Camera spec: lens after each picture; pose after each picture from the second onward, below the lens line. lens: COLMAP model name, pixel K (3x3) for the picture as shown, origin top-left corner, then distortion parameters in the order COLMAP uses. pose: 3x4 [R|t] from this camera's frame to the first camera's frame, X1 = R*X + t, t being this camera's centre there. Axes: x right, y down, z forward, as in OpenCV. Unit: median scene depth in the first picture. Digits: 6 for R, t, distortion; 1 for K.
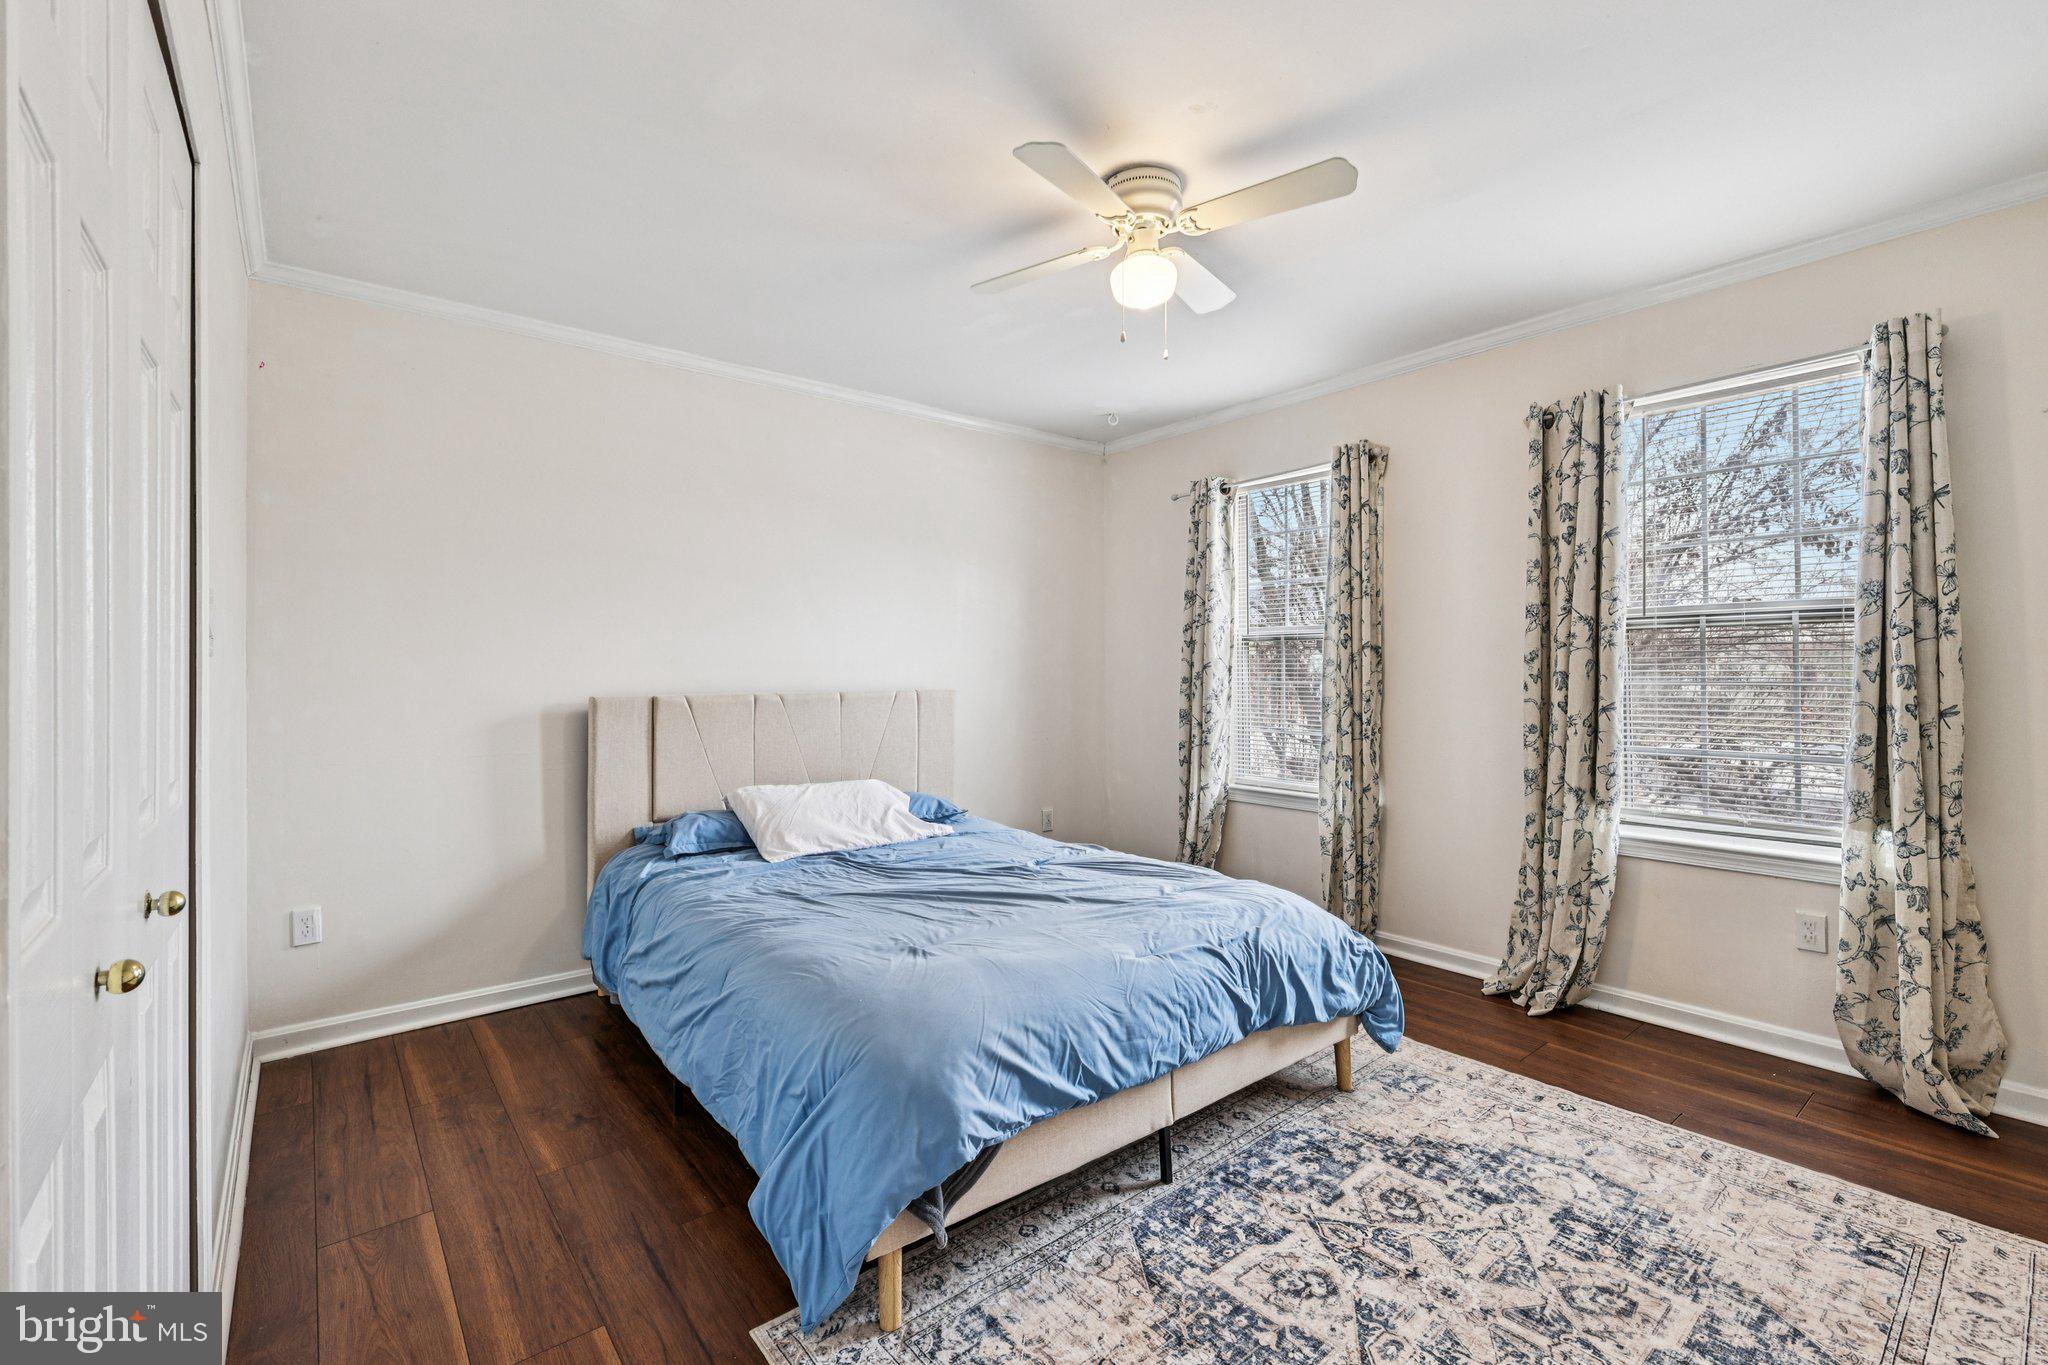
lens RADIAL K [[889.6, 0, 1021.3], [0, 889.6, 675.9], [0, 0, 1]] dist [0.003956, -0.000271]
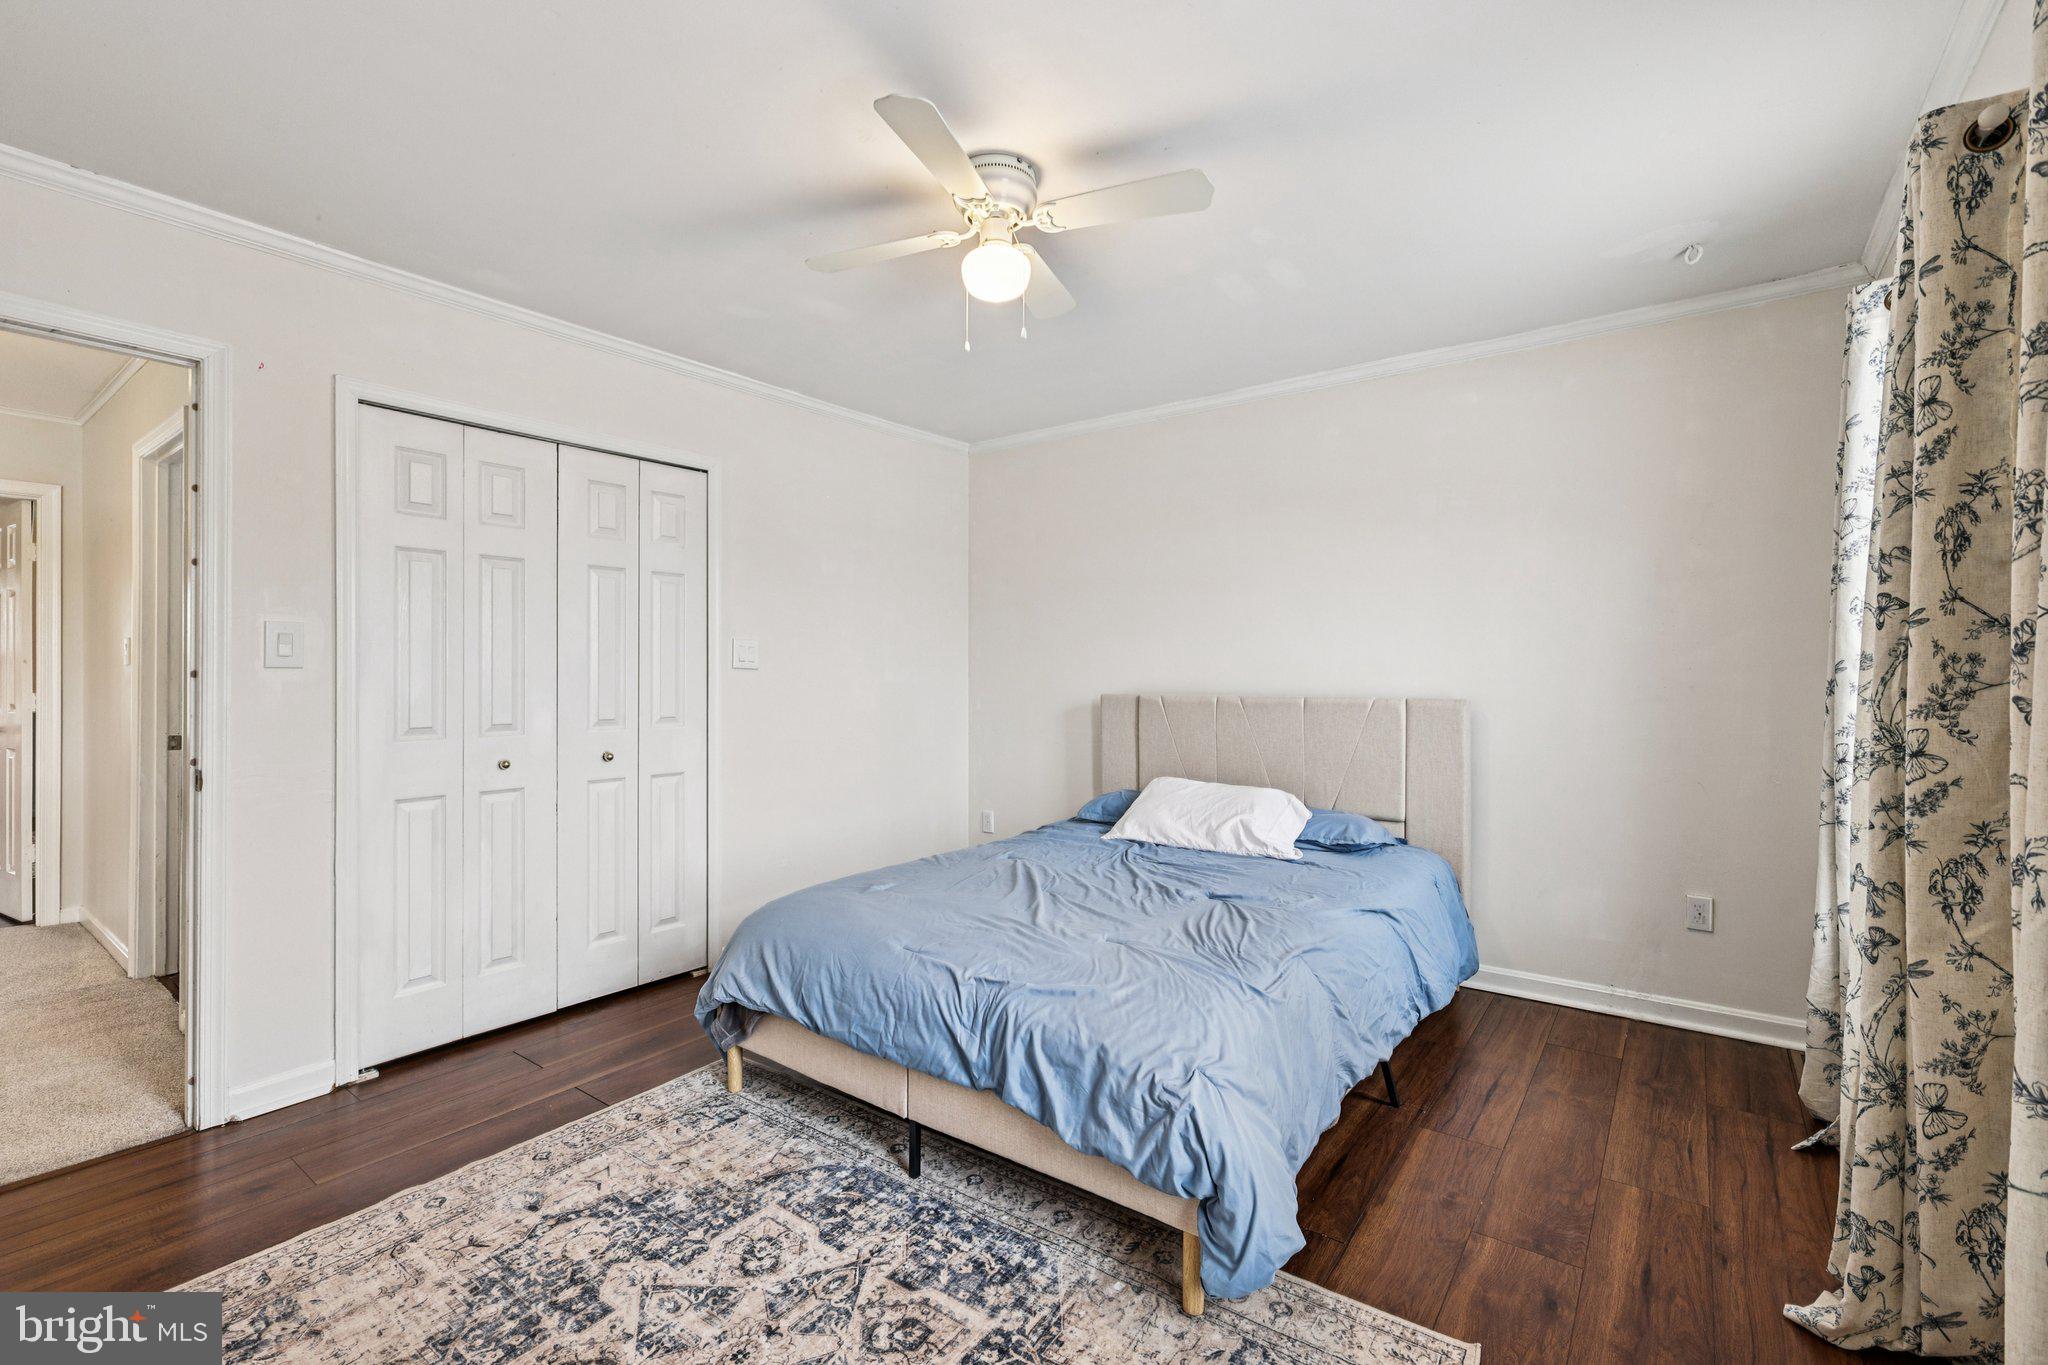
lens RADIAL K [[889.6, 0, 1020.6], [0, 889.6, 678.4], [0, 0, 1]] dist [0.003956, -0.000271]
pose [[0.242454, 0.005224, -0.970149, 1.234355], [-0.005400, 0.999977, 0.004035, -0.008001], [0.970148, 0.004261, 0.242477, 0.907805]]
